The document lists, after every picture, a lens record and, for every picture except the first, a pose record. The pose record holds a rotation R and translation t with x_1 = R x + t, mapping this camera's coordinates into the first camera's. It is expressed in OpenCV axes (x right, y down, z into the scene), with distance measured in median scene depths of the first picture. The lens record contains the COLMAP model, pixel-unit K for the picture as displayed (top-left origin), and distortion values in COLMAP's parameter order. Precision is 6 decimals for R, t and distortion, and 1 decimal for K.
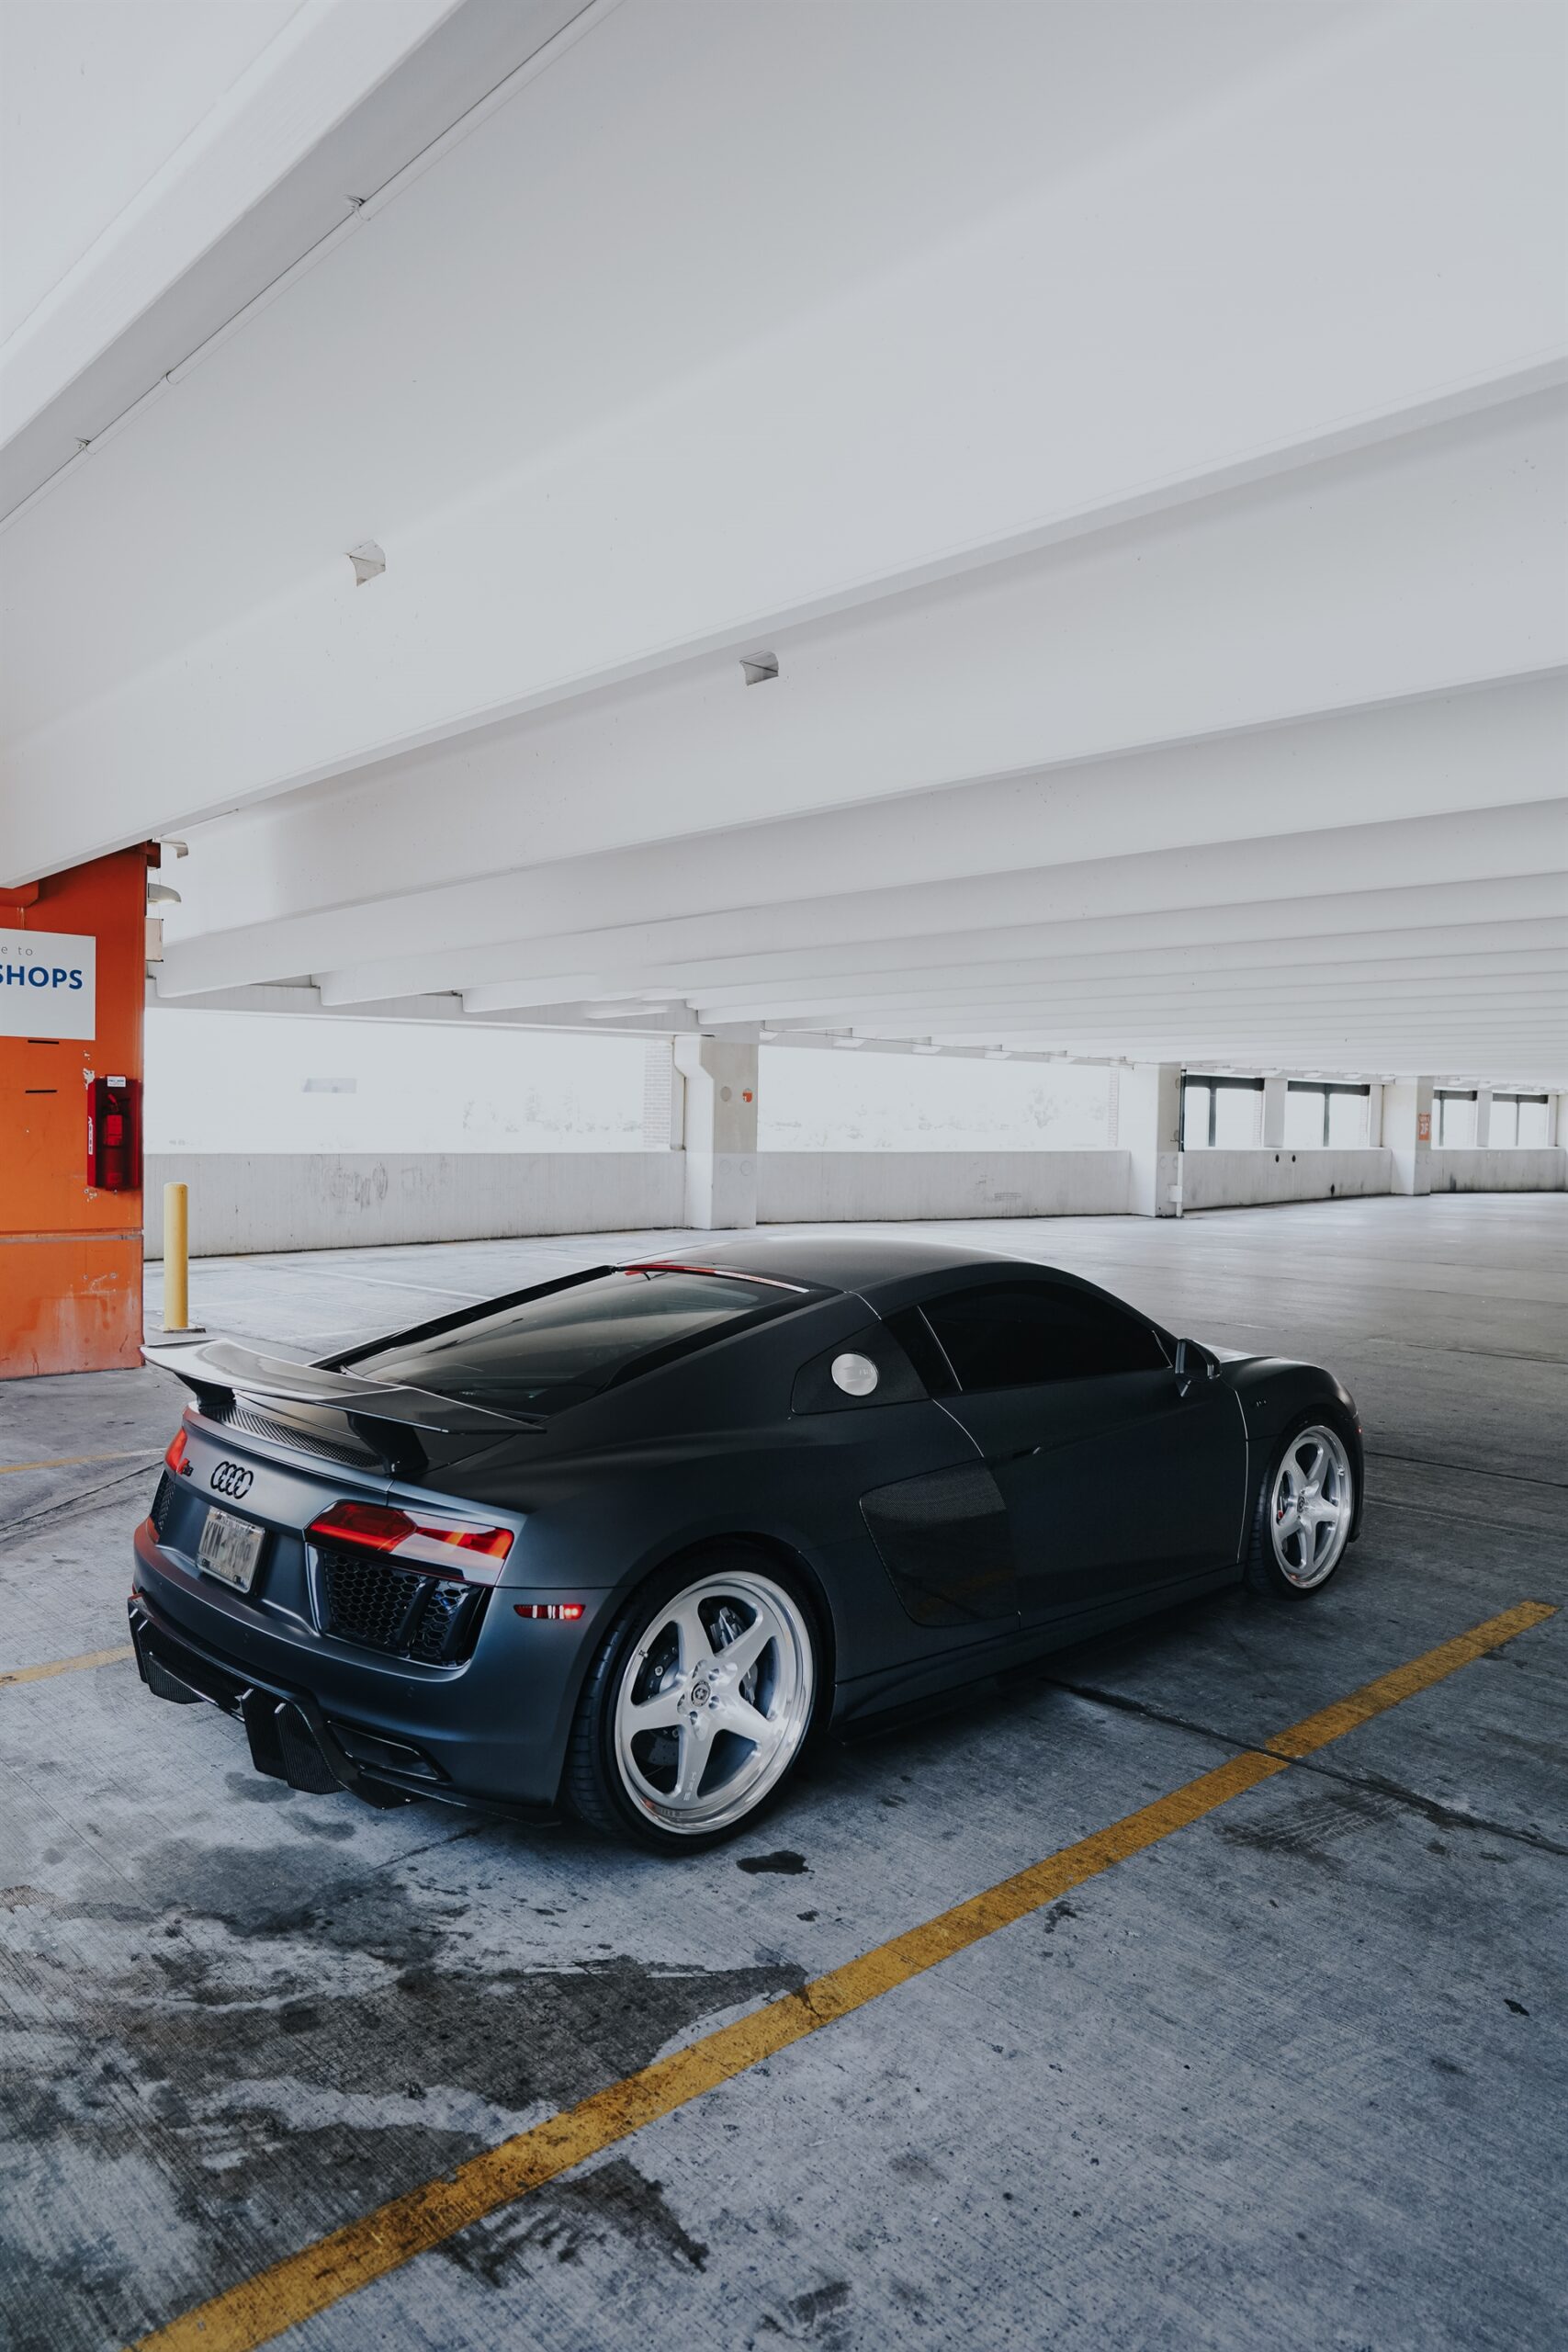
lens RADIAL K [[1574.8, 0, 781.7], [0, 1574.8, 1165.1], [0, 0, 1]] dist [-0.038157, 0.049249]
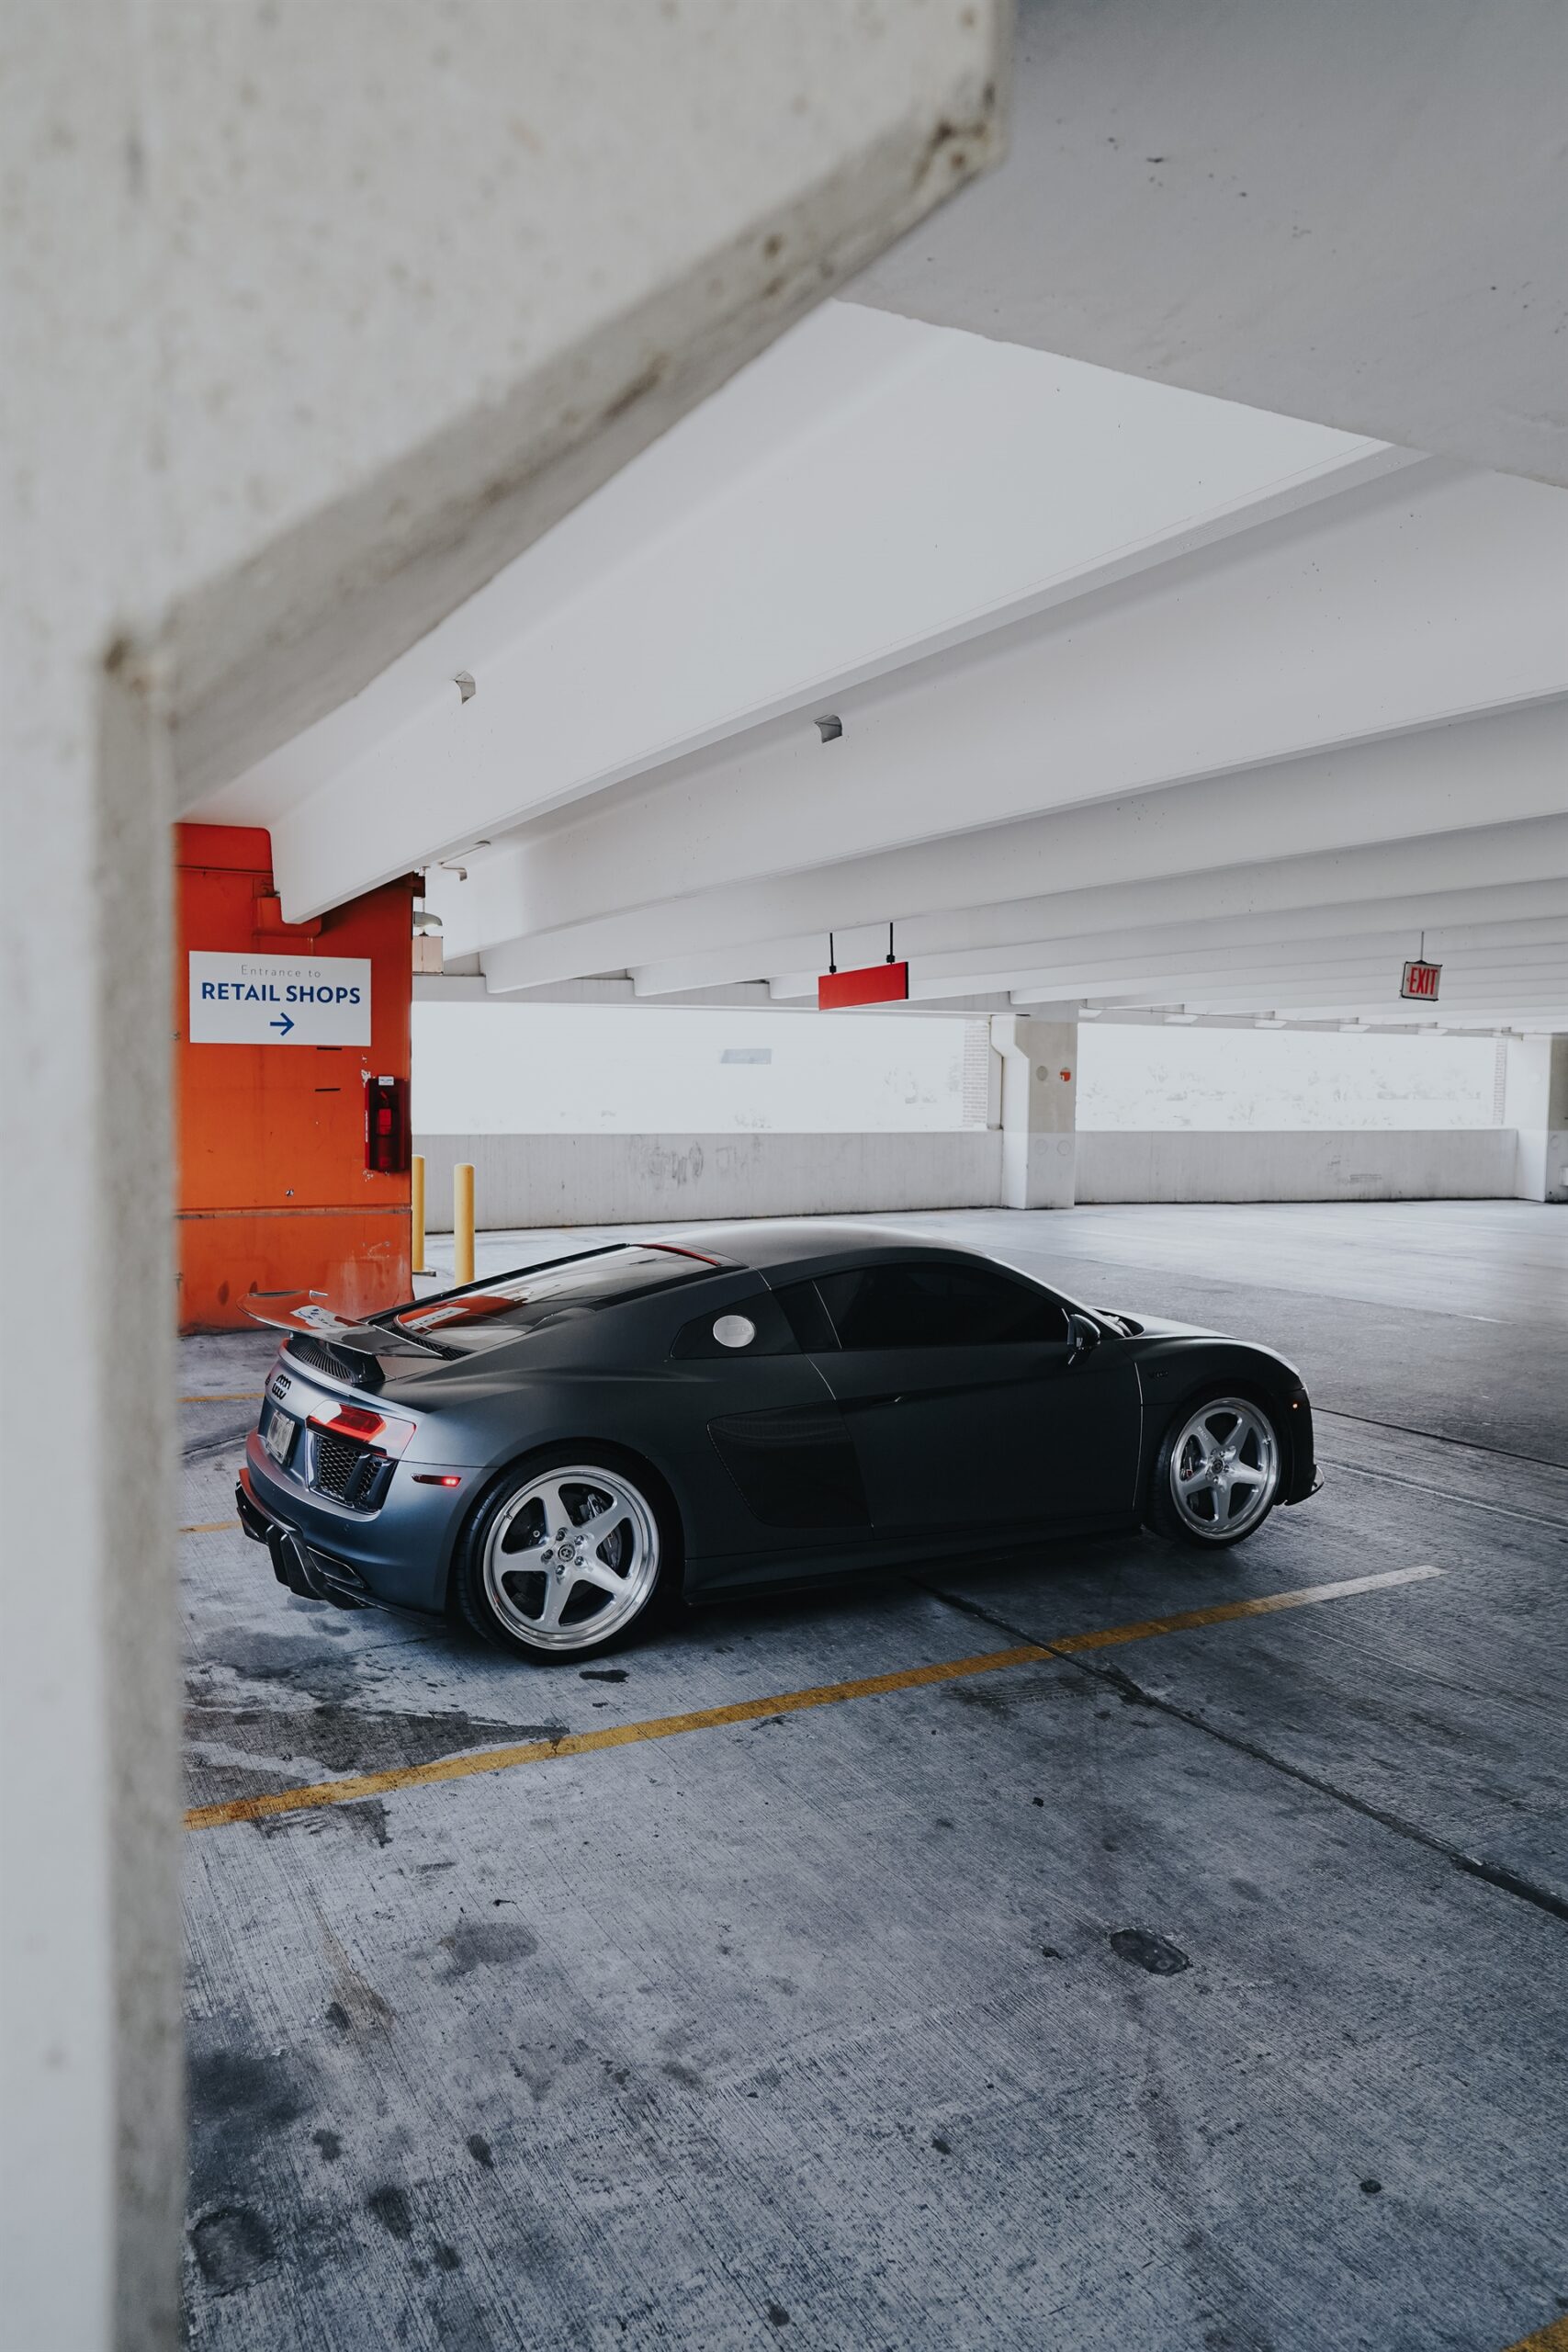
lens RADIAL K [[1676.1, 0, 784.0], [0, 1676.1, 1176.0], [0, 0, 1]] dist [-0.029309, 0.002851]
pose [[0.963116, 0.009611, -0.268914, 0.503623], [-0.003114, 0.999693, 0.024577, -0.031961], [0.269068, -0.022833, 0.962850, -0.348475]]
